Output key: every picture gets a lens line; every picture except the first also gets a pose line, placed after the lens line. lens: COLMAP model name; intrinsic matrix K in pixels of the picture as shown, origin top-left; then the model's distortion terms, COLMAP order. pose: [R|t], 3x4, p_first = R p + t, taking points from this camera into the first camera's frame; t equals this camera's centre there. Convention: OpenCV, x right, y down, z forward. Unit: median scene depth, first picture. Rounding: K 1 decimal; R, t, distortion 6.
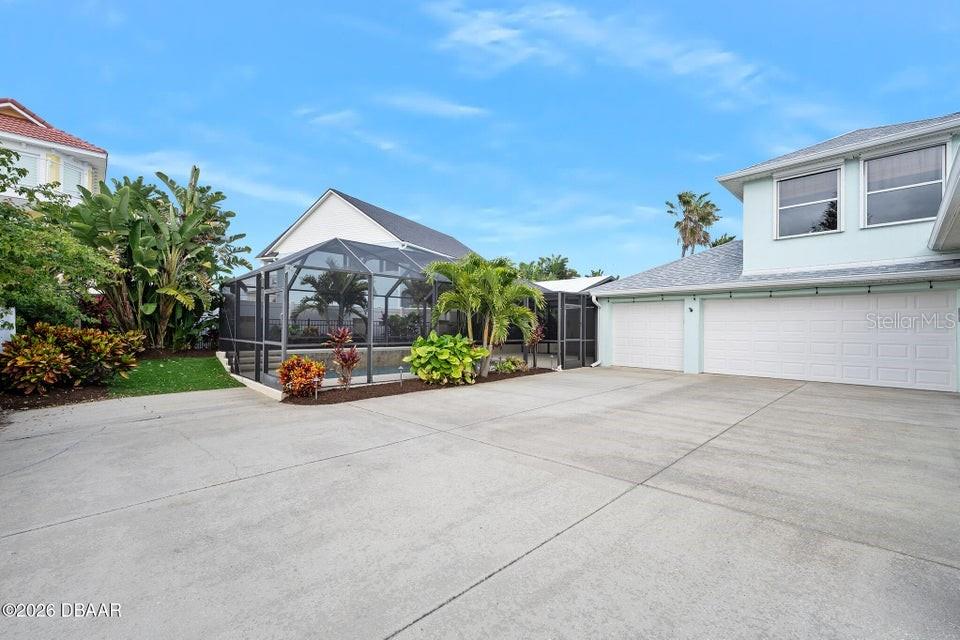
lens RADIAL K [[405.0, 0, 484.1], [0, 405.0, 325.5], [0, 0, 1]] dist [-0.001263, -0.000171]
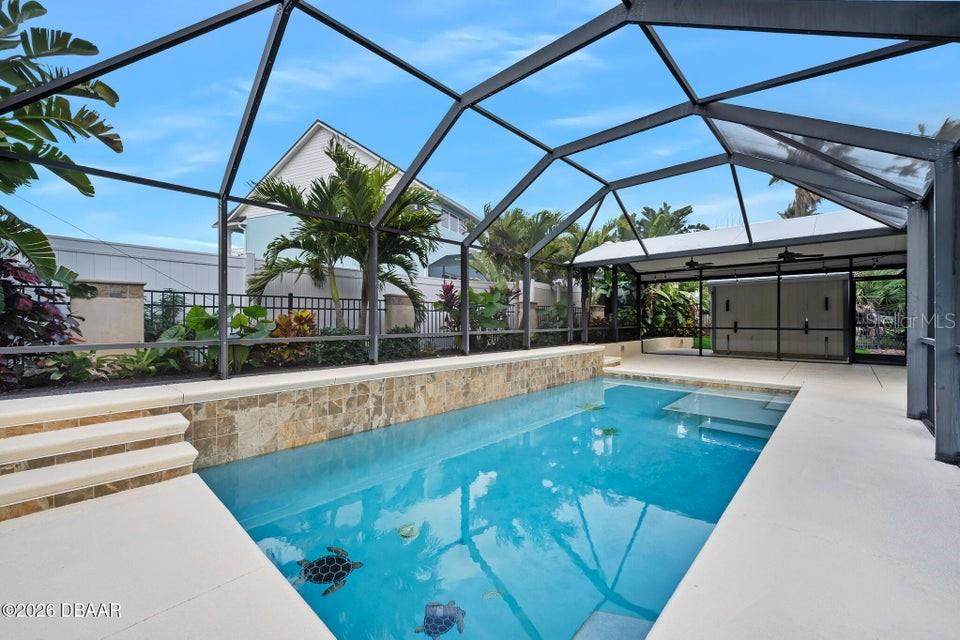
lens RADIAL K [[381.9, 0, 479.7], [0, 381.9, 325.4], [0, 0, 1]] dist [0.000041, 0.000026]
pose [[0.998637, -0.013203, 0.050486, -0.400485], [0.011983, 0.999630, 0.024406, 0.014536], [-0.050790, -0.023768, 0.998426, 0.925008]]
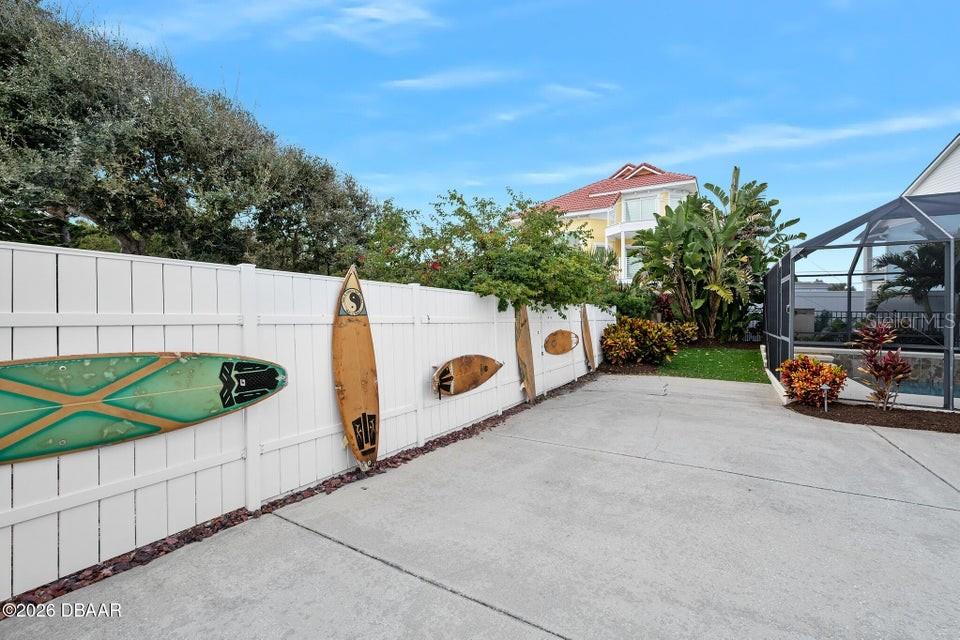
lens RADIAL K [[403.9, 0, 484.7], [0, 403.9, 308.8], [0, 0, 1]] dist [-0.000983, -0.000008]
pose [[0.262303, -0.018882, -0.964801, 0.138146], [-0.004618, 0.999773, -0.020822, -0.000042], [0.964975, 0.009917, 0.262156, 0.116439]]
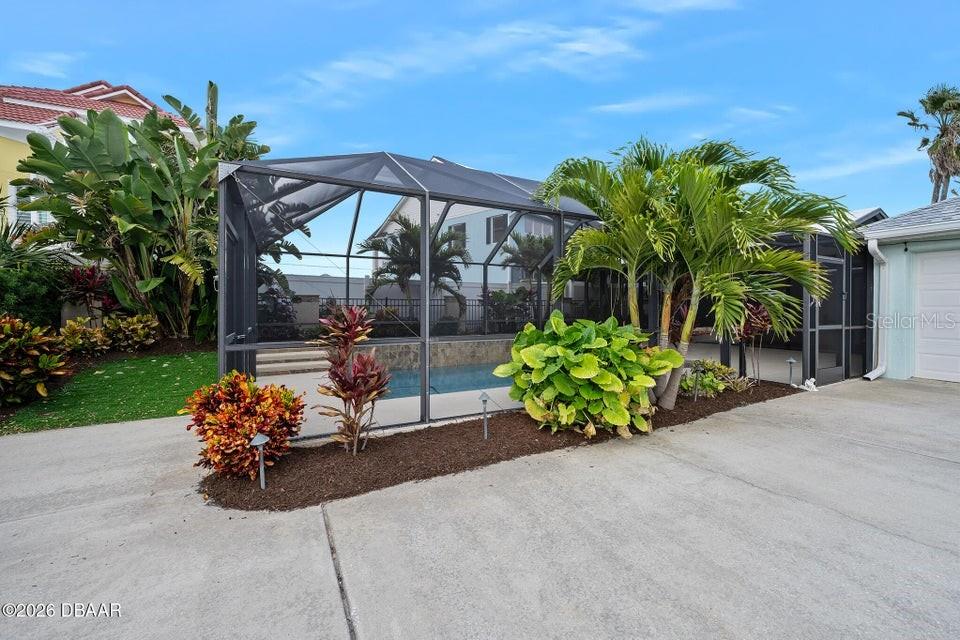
lens RADIAL K [[388.9, 0, 483.5], [0, 388.9, 313.0], [0, 0, 1]] dist [-0.000705, -0.000030]
pose [[0.958657, -0.008291, -0.284444, -0.080677], [0.012606, 0.999831, 0.013344, 0.007837], [0.284285, -0.016378, 0.958600, 0.555306]]
